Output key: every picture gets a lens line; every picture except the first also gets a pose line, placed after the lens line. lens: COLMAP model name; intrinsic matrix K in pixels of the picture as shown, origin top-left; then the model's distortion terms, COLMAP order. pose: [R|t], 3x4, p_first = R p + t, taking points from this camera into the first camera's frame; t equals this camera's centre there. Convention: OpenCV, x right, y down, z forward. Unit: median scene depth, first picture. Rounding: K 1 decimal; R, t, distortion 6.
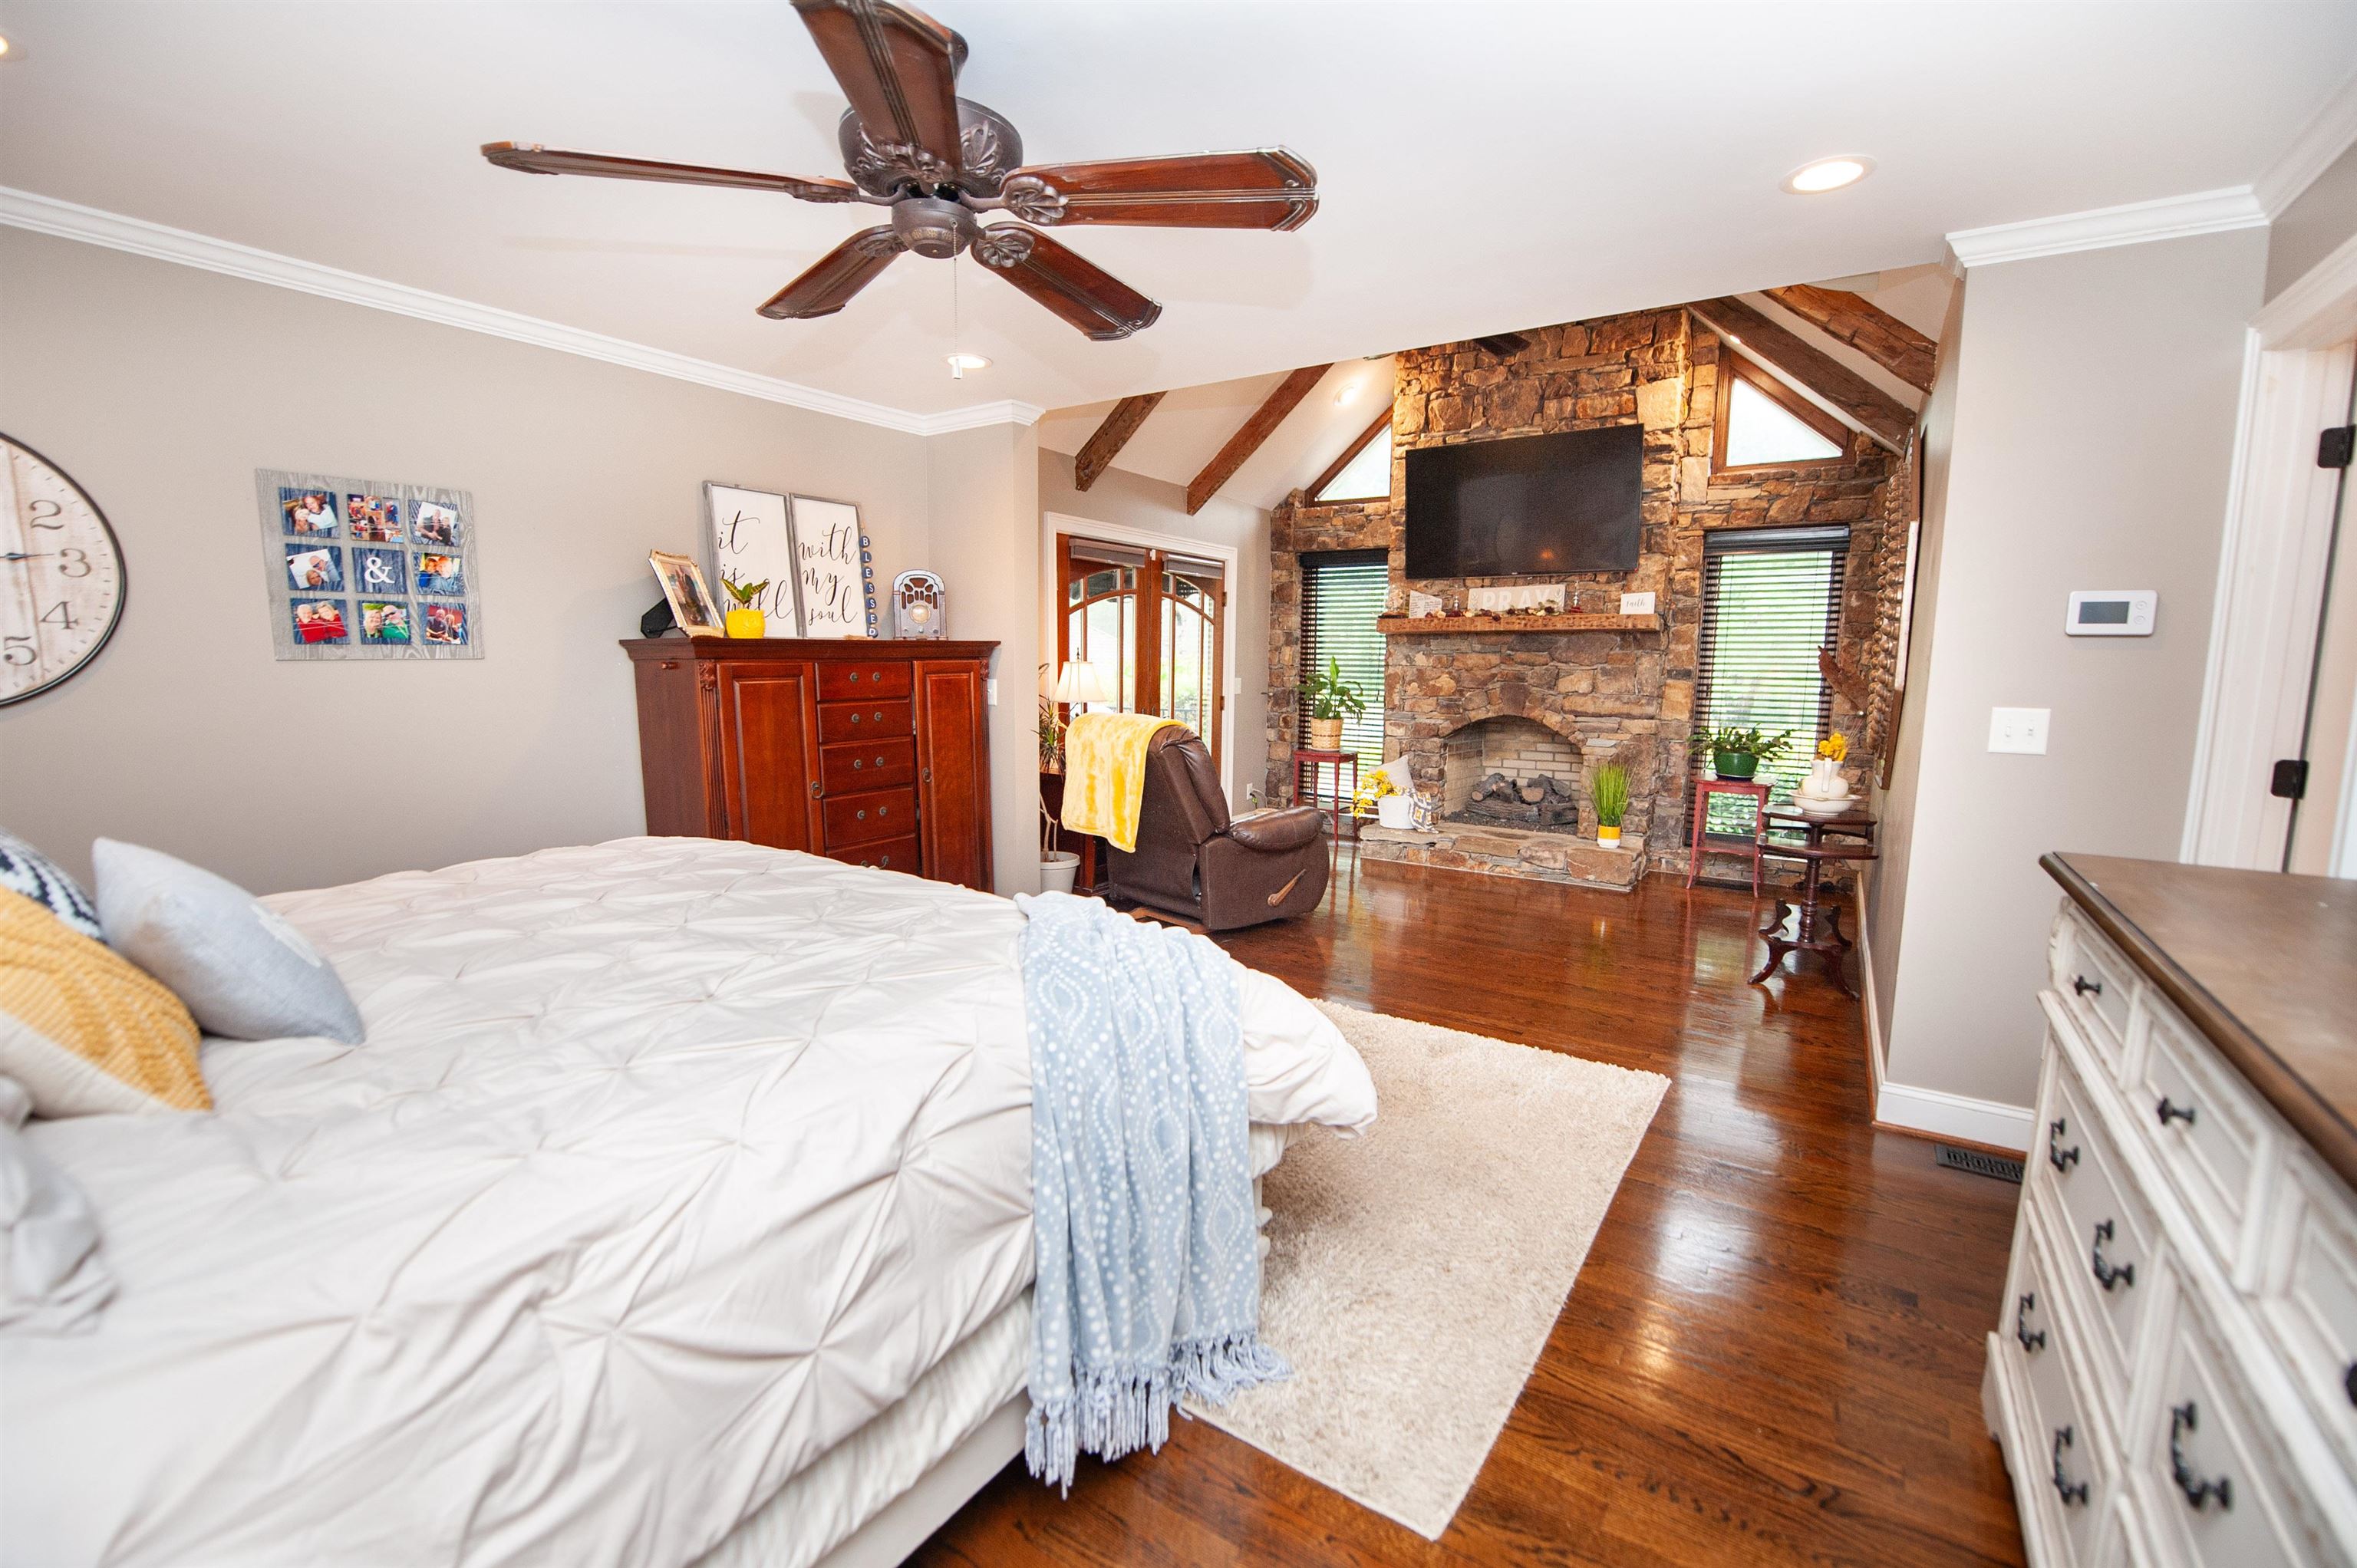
lens RADIAL K [[962.3, 0, 1185.8], [0, 962.3, 790.9], [0, 0, 1]] dist [-0.011523, -0.000026]
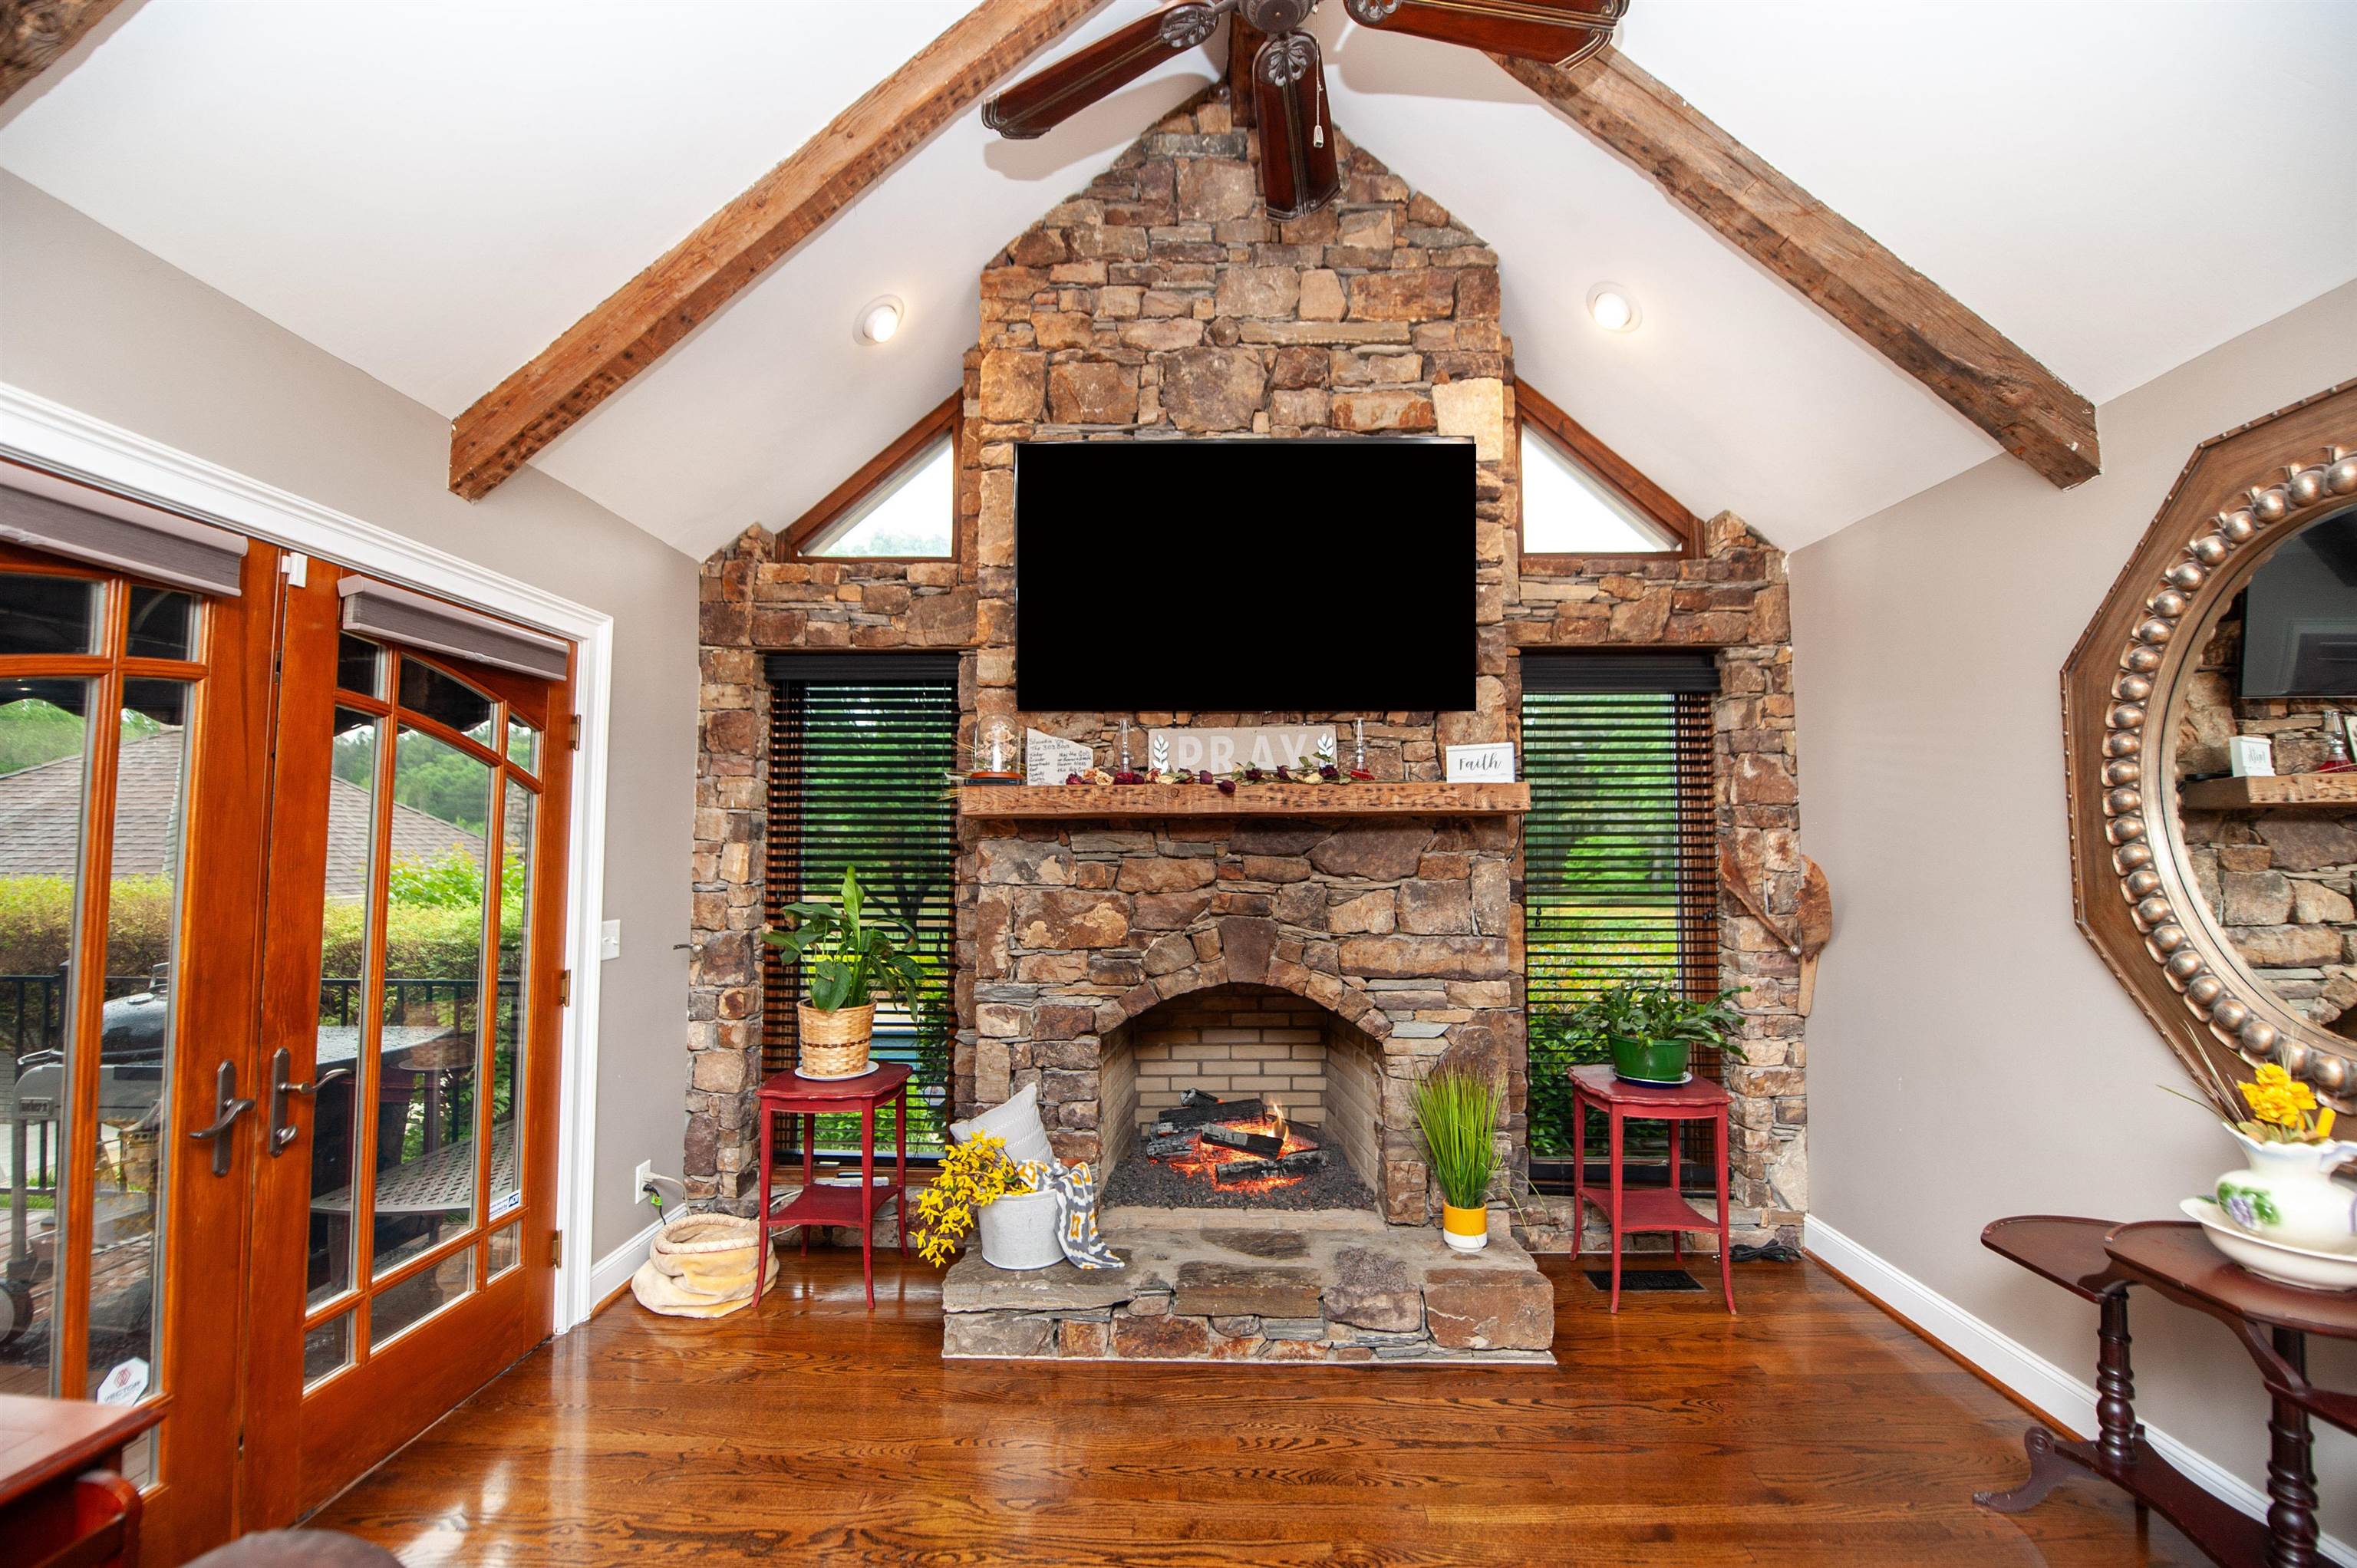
lens RADIAL K [[962.3, 0, 1185.8], [0, 962.3, 790.9], [0, 0, 1]] dist [-0.011523, -0.000026]
pose [[0.845259, 0.020349, 0.533969, 0.047829], [0.081118, 0.982807, -0.165862, -0.095976], [-0.528163, 0.183511, 0.829076, 0.588072]]
